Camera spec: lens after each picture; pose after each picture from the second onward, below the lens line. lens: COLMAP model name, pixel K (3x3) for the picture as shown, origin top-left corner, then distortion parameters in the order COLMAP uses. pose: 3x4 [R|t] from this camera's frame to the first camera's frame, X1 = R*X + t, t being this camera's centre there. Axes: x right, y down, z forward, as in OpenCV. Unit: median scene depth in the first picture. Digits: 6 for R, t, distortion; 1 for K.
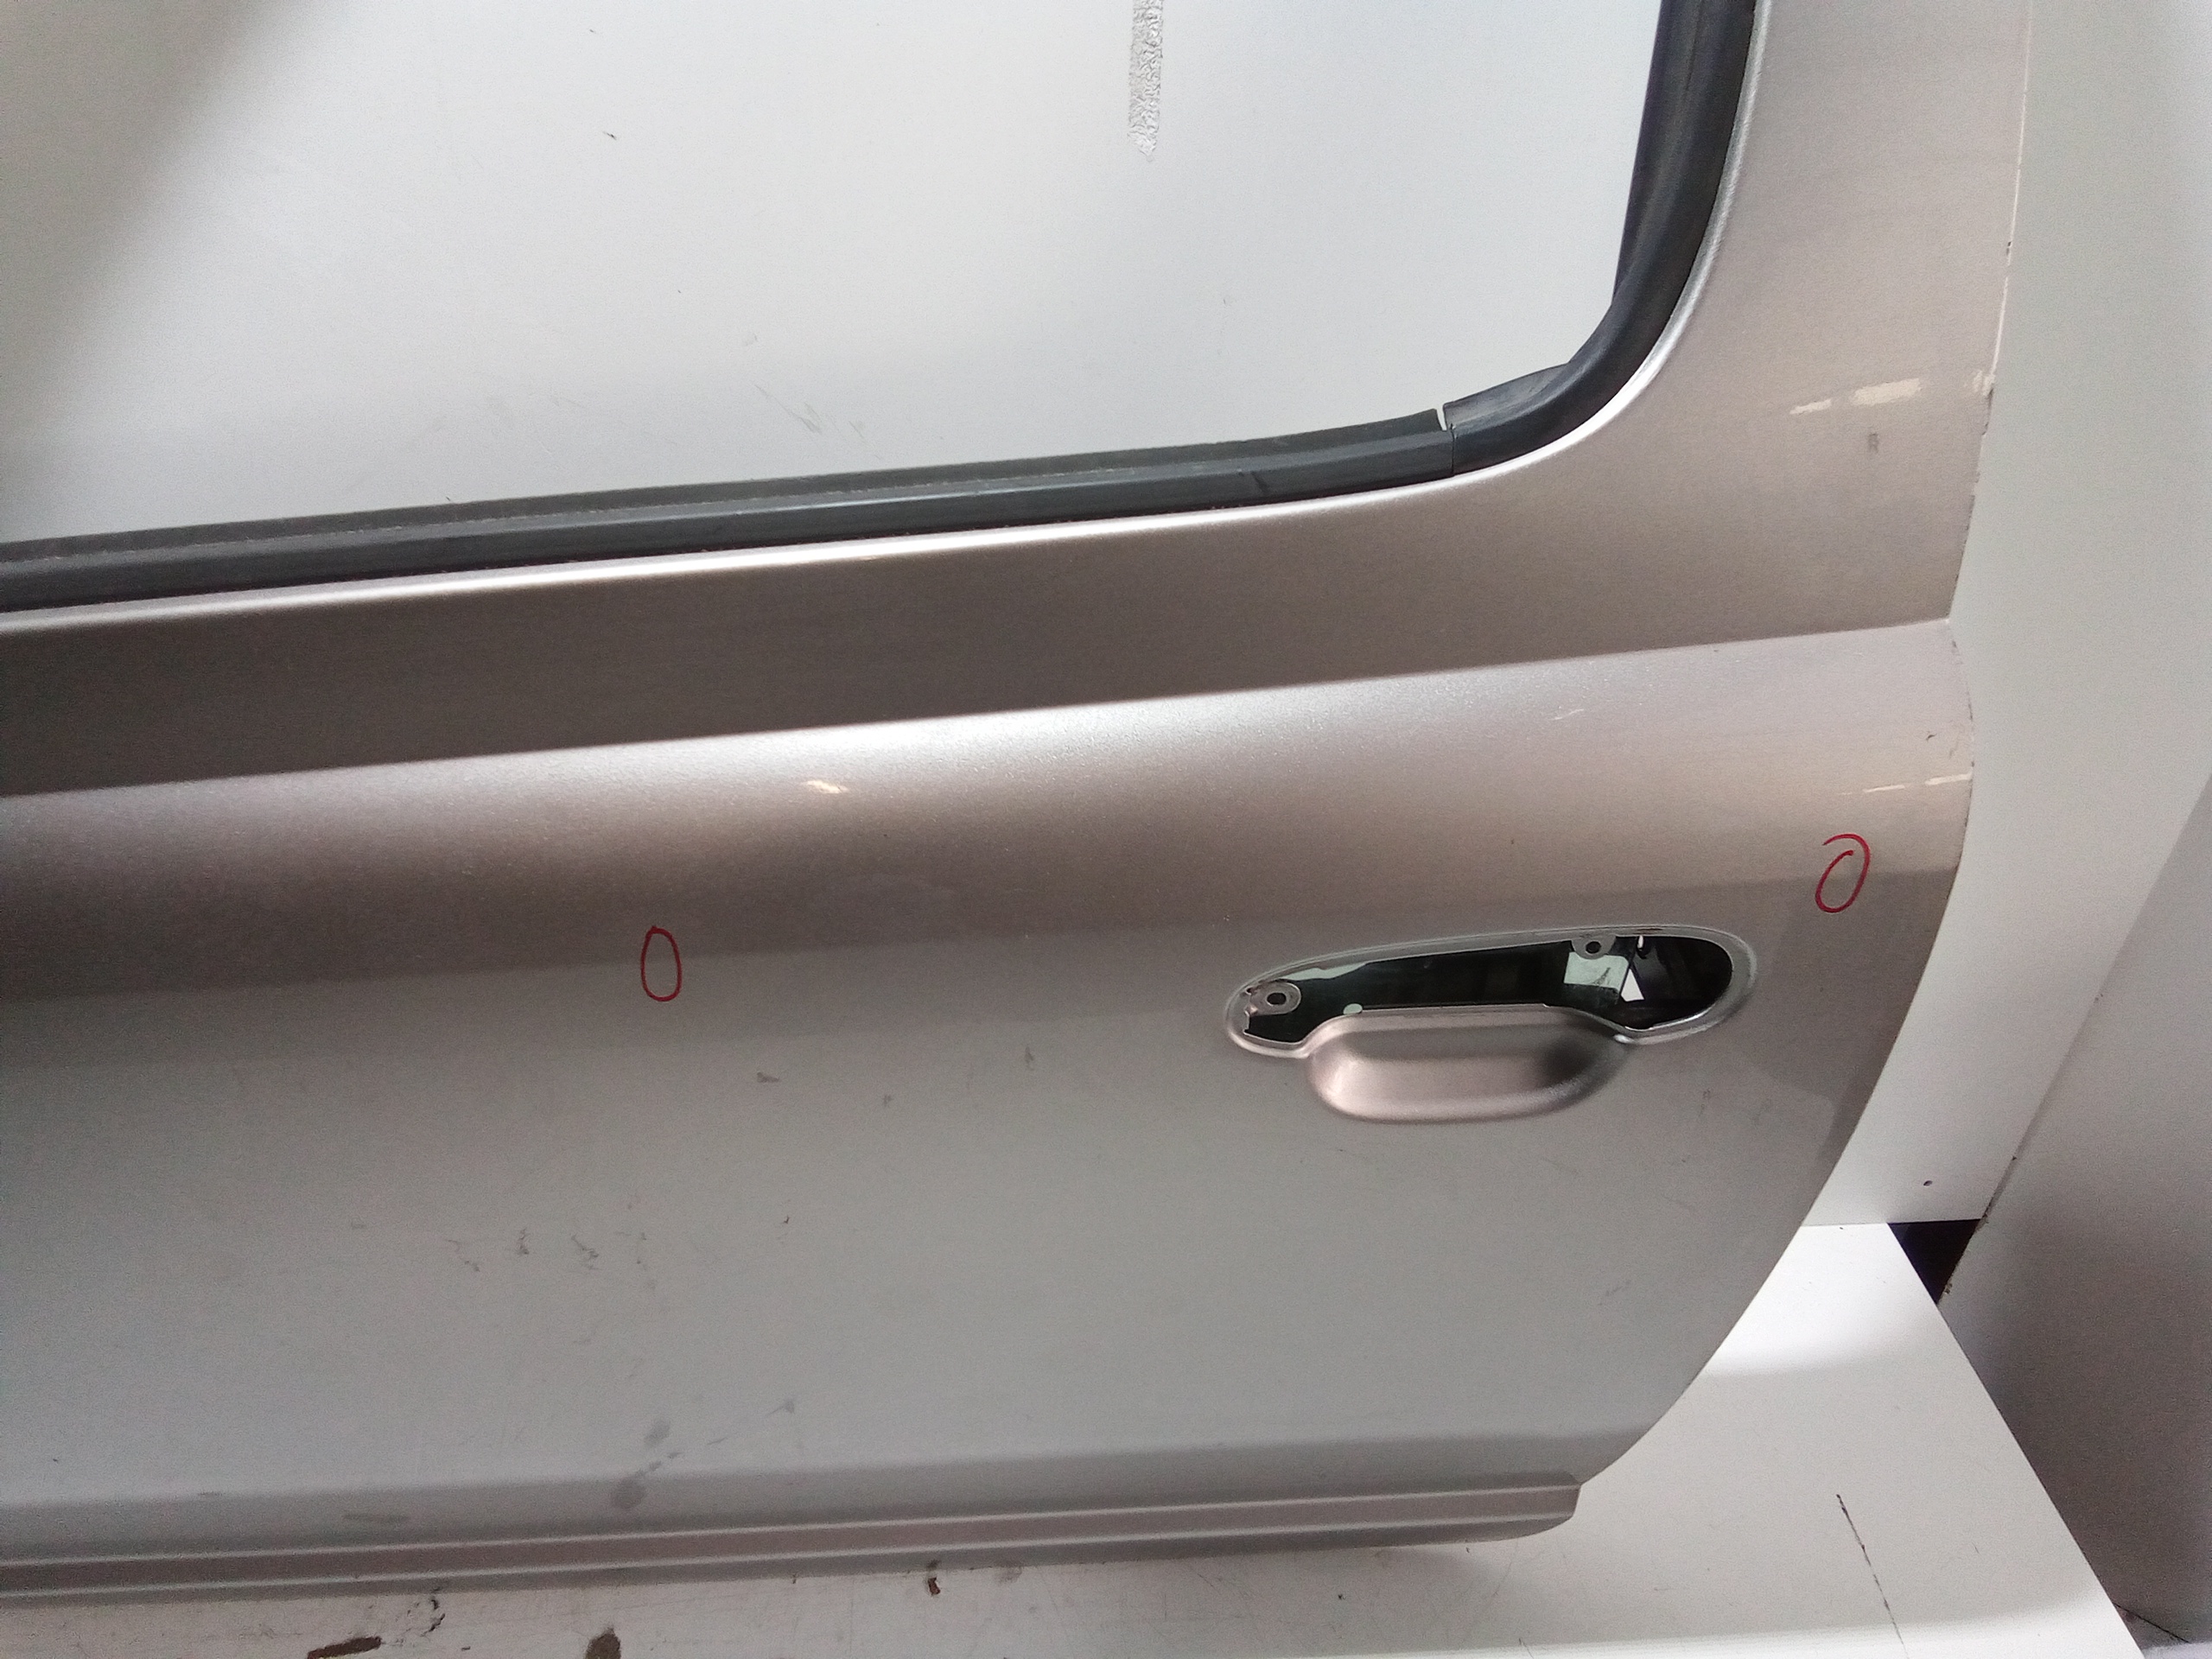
lens RADIAL K [[1534.3, 0, 1106.0], [0, 1534.3, 829.5], [0, 0, 1]] dist [0.060736, -0.065531]
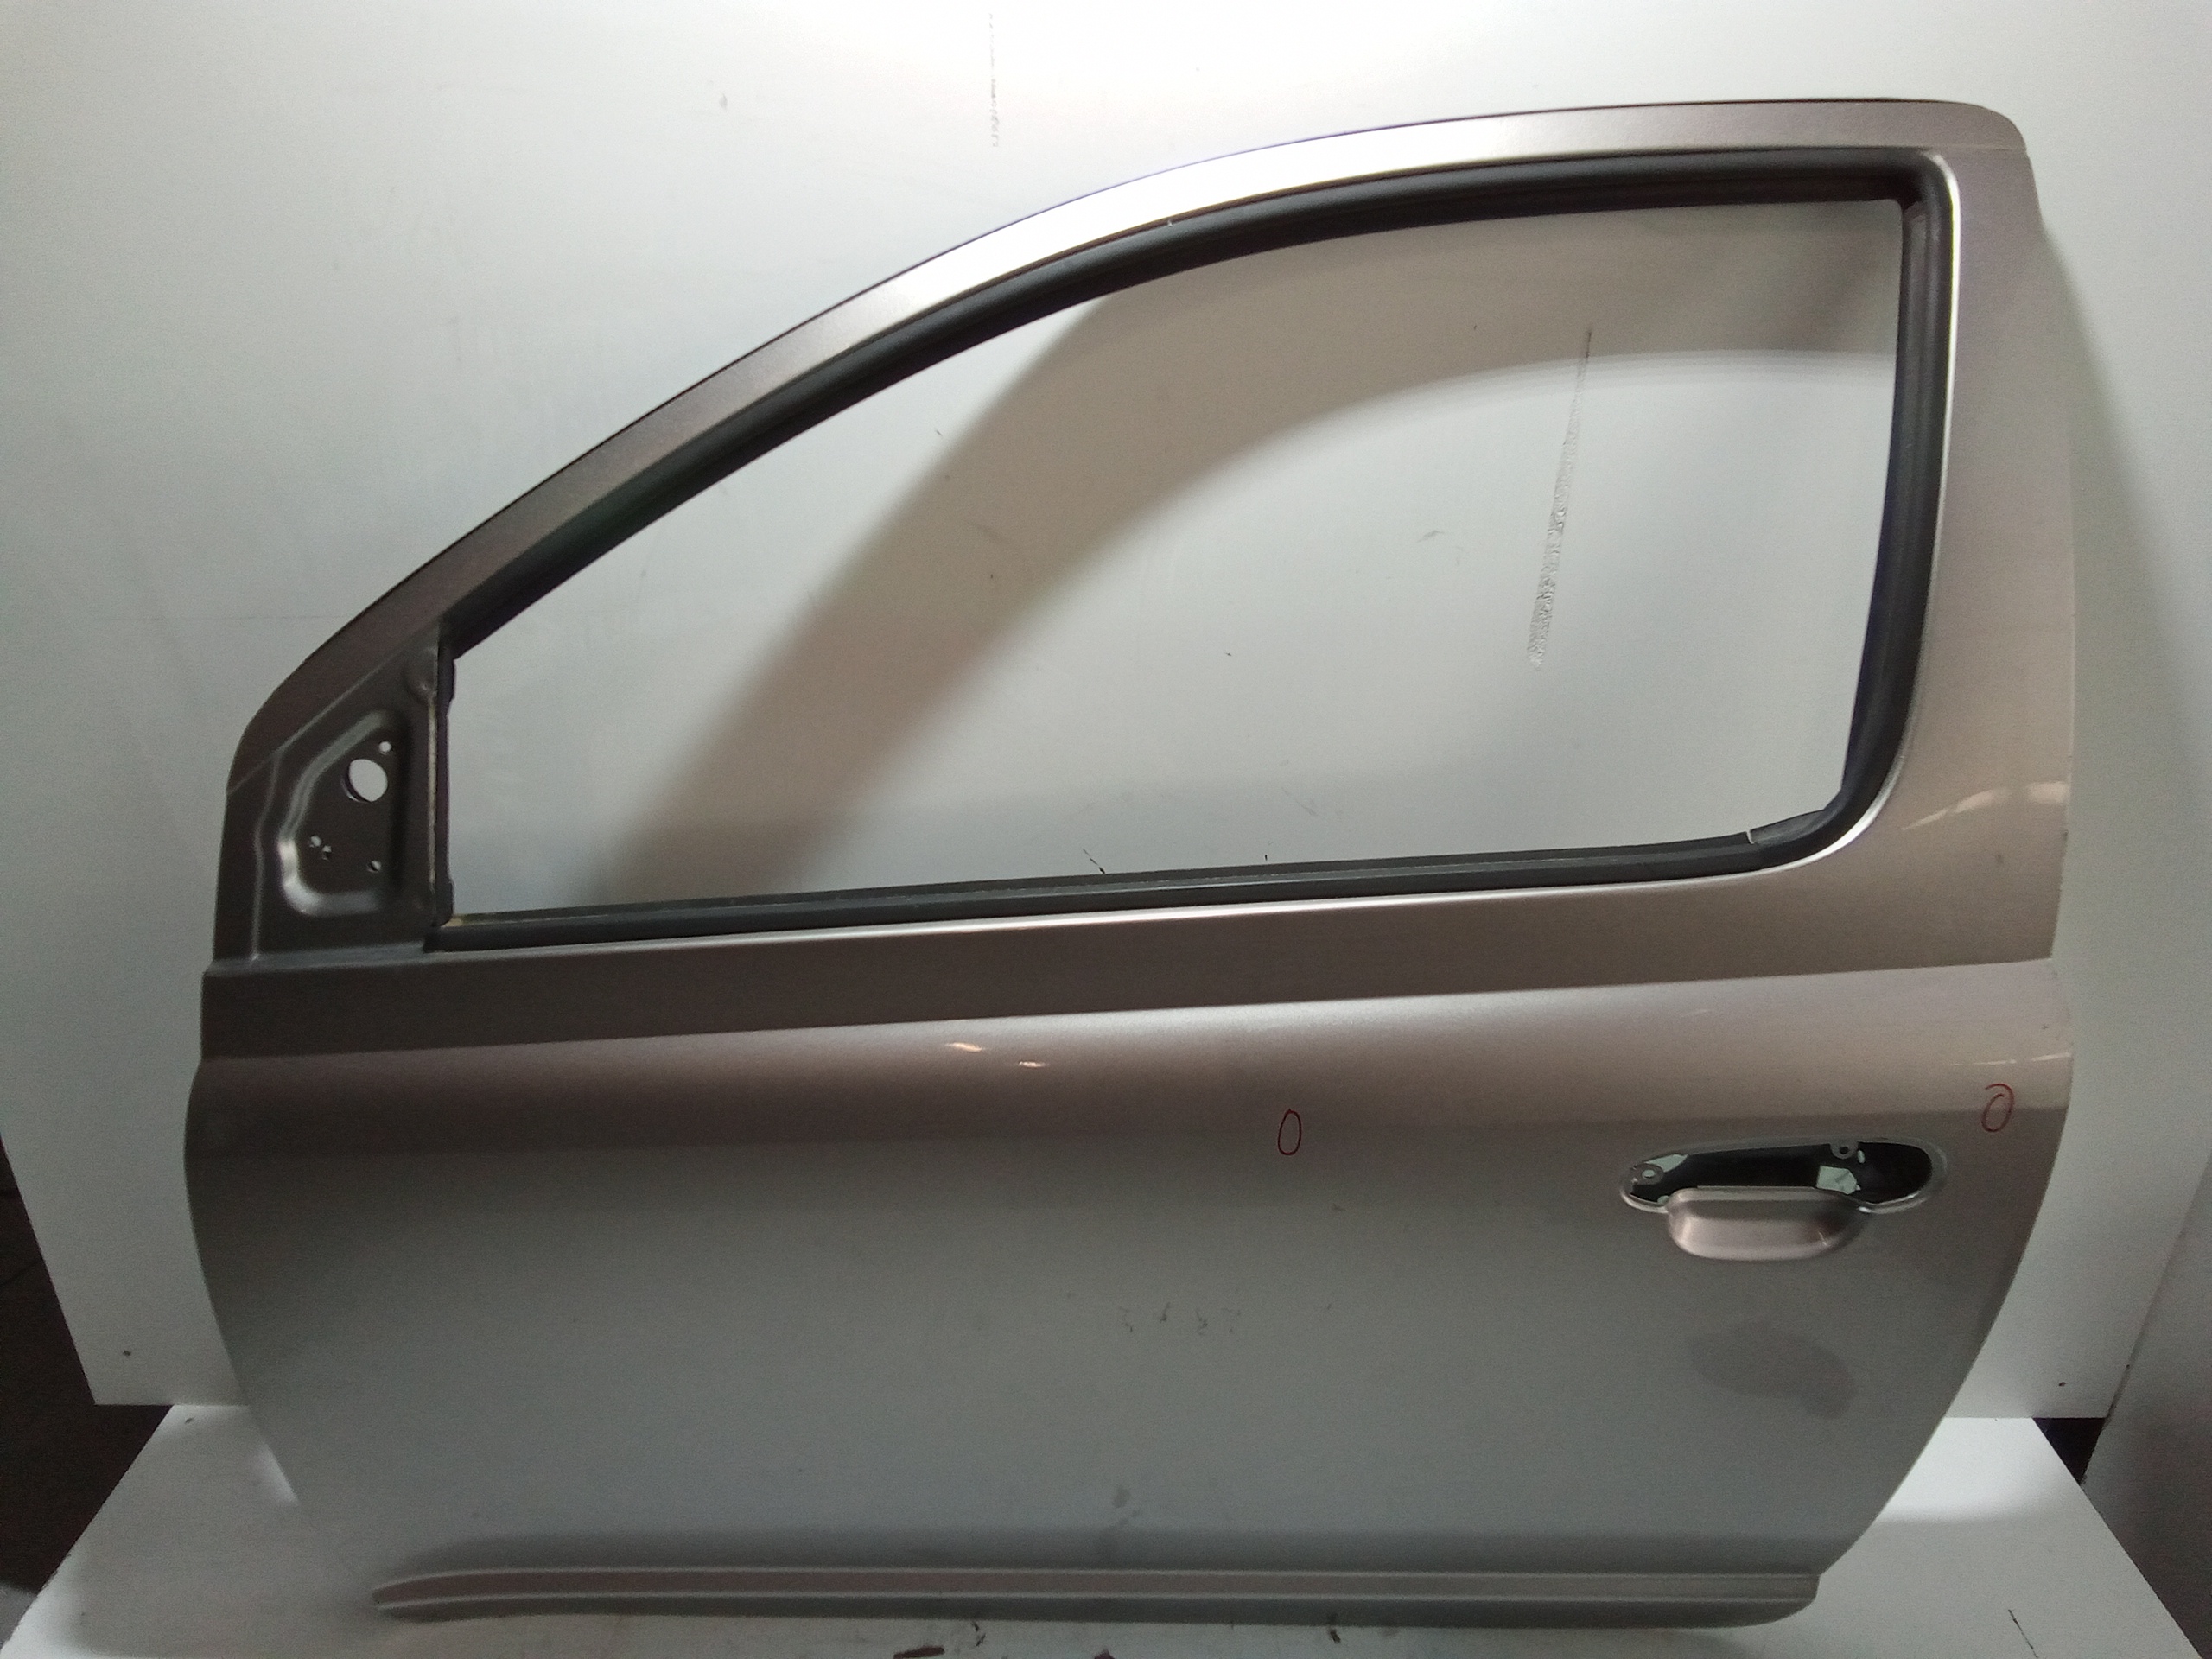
lens RADIAL K [[1534.3, 0, 1106.0], [0, 1534.3, 829.5], [0, 0, 1]] dist [0.060736, -0.065531]
pose [[0.998501, 0.027470, -0.047340, -0.385396], [-0.035705, 0.982462, -0.183012, 0.069544], [0.041482, 0.184428, 0.981970, -0.690575]]
